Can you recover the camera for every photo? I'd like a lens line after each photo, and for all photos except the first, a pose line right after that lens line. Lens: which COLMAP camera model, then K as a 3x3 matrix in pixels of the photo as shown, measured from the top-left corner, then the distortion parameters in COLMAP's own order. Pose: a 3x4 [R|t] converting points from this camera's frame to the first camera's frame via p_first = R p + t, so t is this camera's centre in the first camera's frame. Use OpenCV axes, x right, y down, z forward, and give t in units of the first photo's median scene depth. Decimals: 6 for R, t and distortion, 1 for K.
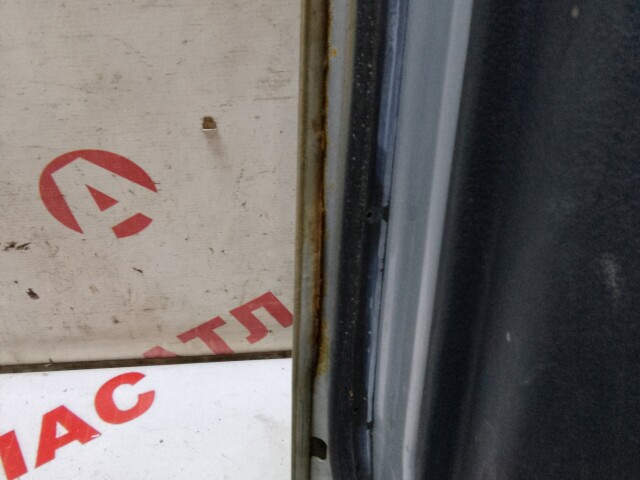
lens RADIAL K [[663.4, 0, 320.0], [0, 663.4, 240.0], [0, 0, 1]] dist [0.018300, -0.017088]
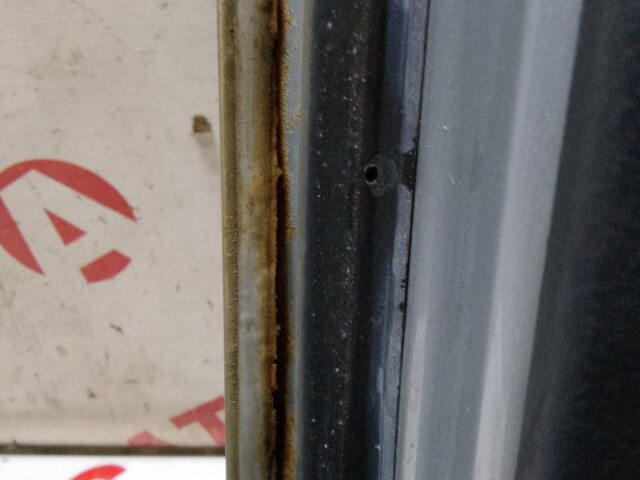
lens RADIAL K [[663.4, 0, 320.0], [0, 663.4, 240.0], [0, 0, 1]] dist [0.018300, -0.017088]
pose [[0.993089, 0.026054, -0.114432, 0.052224], [-0.039764, 0.992071, -0.119218, 0.033470], [0.110419, 0.122945, 0.986252, 0.325702]]
